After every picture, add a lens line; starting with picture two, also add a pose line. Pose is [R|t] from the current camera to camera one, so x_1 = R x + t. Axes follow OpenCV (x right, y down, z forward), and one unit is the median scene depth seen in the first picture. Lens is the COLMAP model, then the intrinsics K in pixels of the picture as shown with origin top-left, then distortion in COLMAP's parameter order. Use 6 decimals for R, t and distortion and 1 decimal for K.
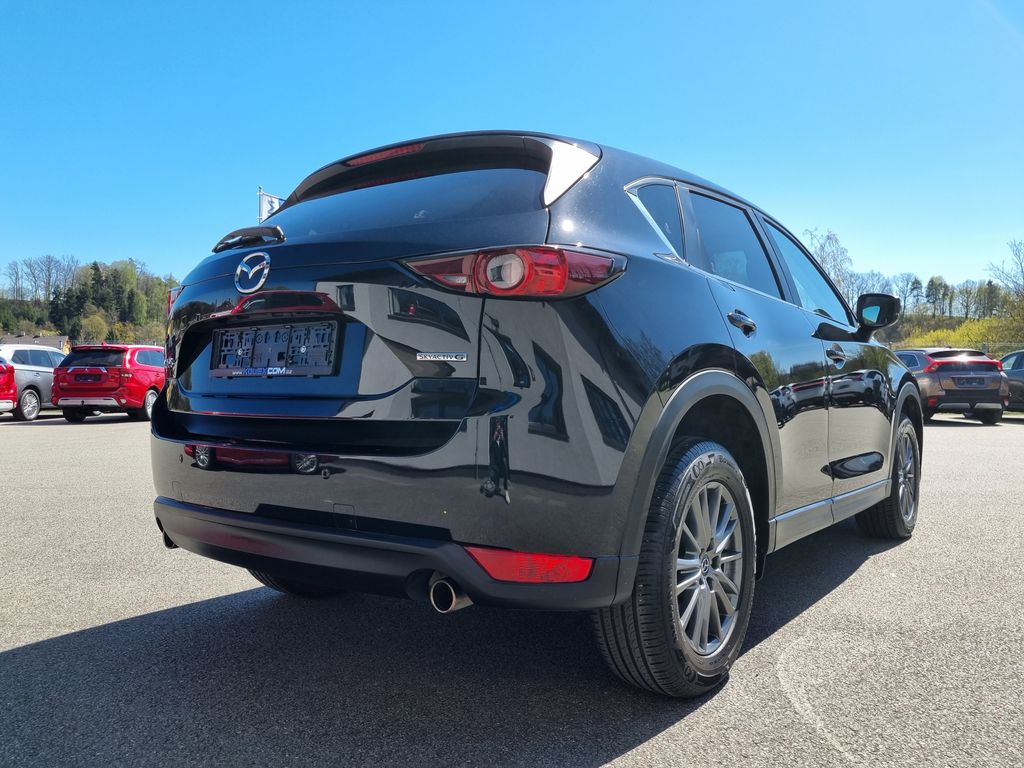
lens RADIAL K [[798.9, 0, 512.0], [0, 798.9, 384.0], [0, 0, 1]] dist [0.070082, -0.079937]
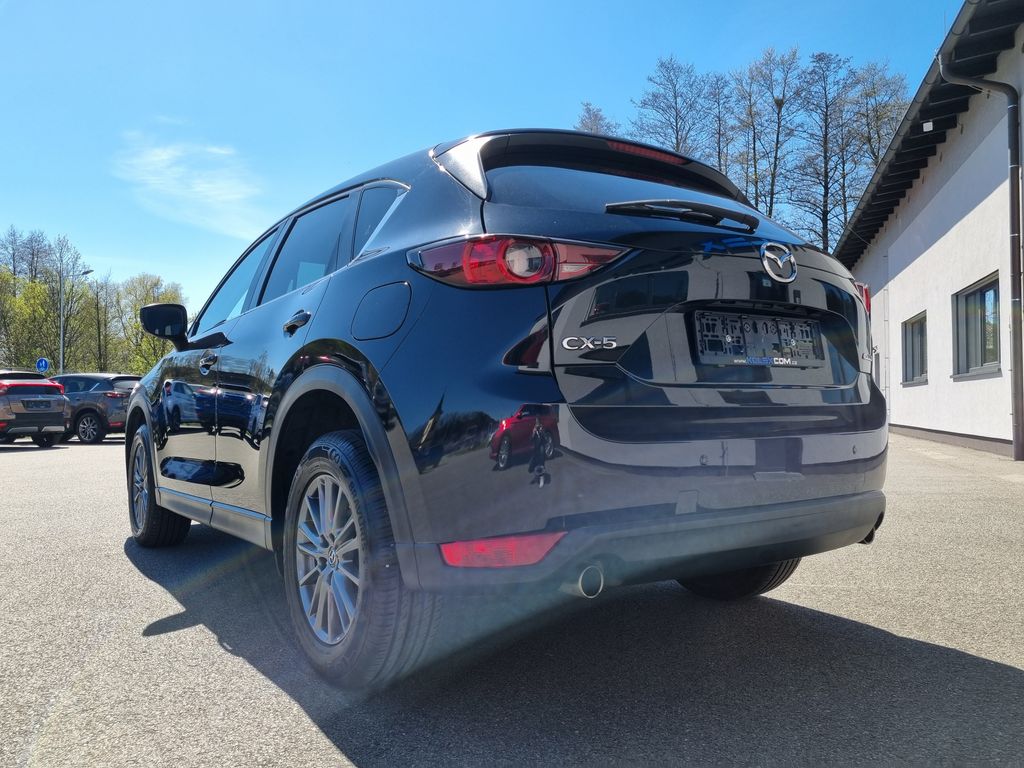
lens RADIAL K [[798.9, 0, 512.0], [0, 798.9, 384.0], [0, 0, 1]] dist [0.070082, -0.079937]
pose [[0.275767, 0.024540, 0.960911, -0.673139], [0.010904, 0.999530, -0.028655, 0.018895], [-0.961163, 0.018380, 0.275370, 0.511407]]
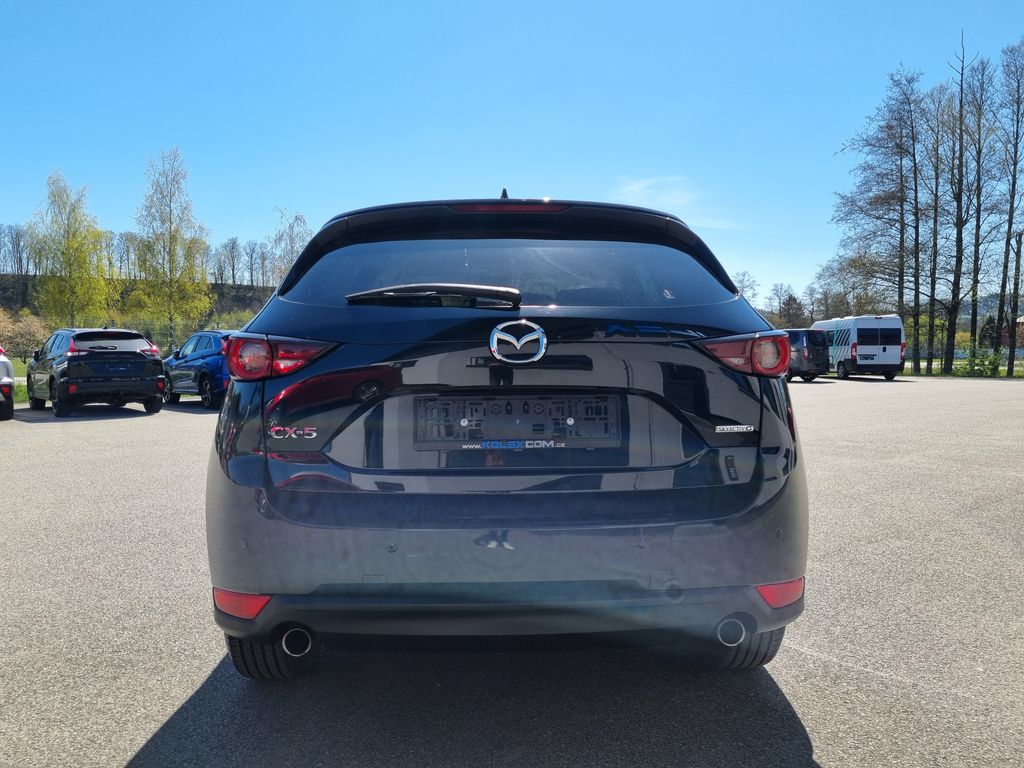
lens RADIAL K [[798.9, 0, 512.0], [0, 798.9, 384.0], [0, 0, 1]] dist [0.070082, -0.079937]
pose [[0.759681, -0.034311, 0.649391, -0.461485], [0.007635, 0.999009, 0.043853, -0.064367], [-0.650252, -0.028356, 0.759190, 0.139087]]
